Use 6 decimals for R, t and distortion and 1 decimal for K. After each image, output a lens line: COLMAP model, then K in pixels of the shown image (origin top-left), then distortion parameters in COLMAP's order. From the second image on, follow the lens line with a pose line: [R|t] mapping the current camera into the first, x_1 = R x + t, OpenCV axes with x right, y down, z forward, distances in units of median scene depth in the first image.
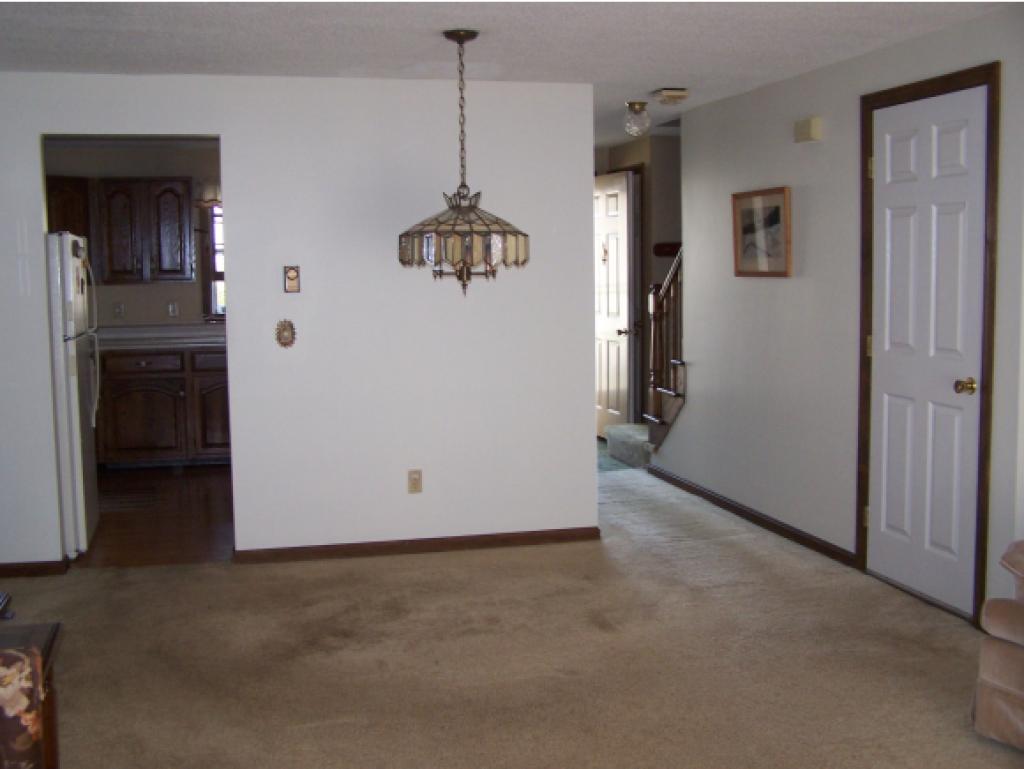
lens RADIAL K [[1167.1, 0, 512.0], [0, 1167.1, 384.5], [0, 0, 1]] dist [-0.117102, 0.024855]
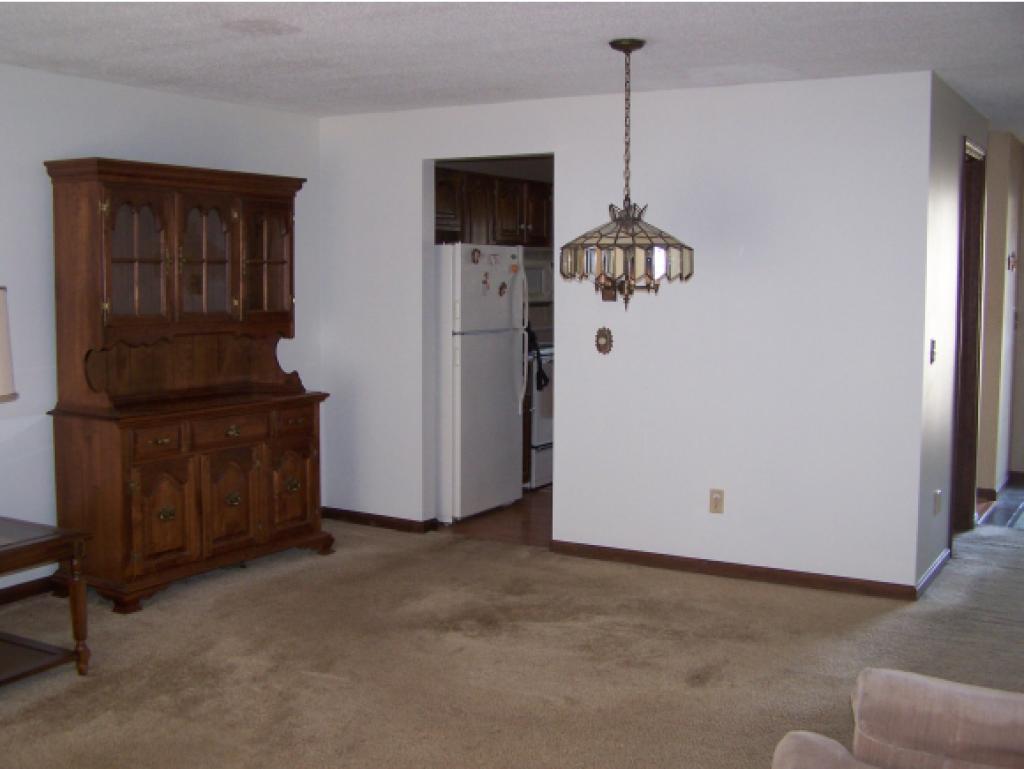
lens RADIAL K [[1167.1, 0, 512.0], [0, 1167.1, 384.5], [0, 0, 1]] dist [-0.117102, 0.024855]
pose [[0.711784, 0.082604, -0.697524, 0.579881], [-0.086993, 0.995782, 0.029154, -0.033781], [0.696990, 0.039928, 0.715968, 0.233013]]
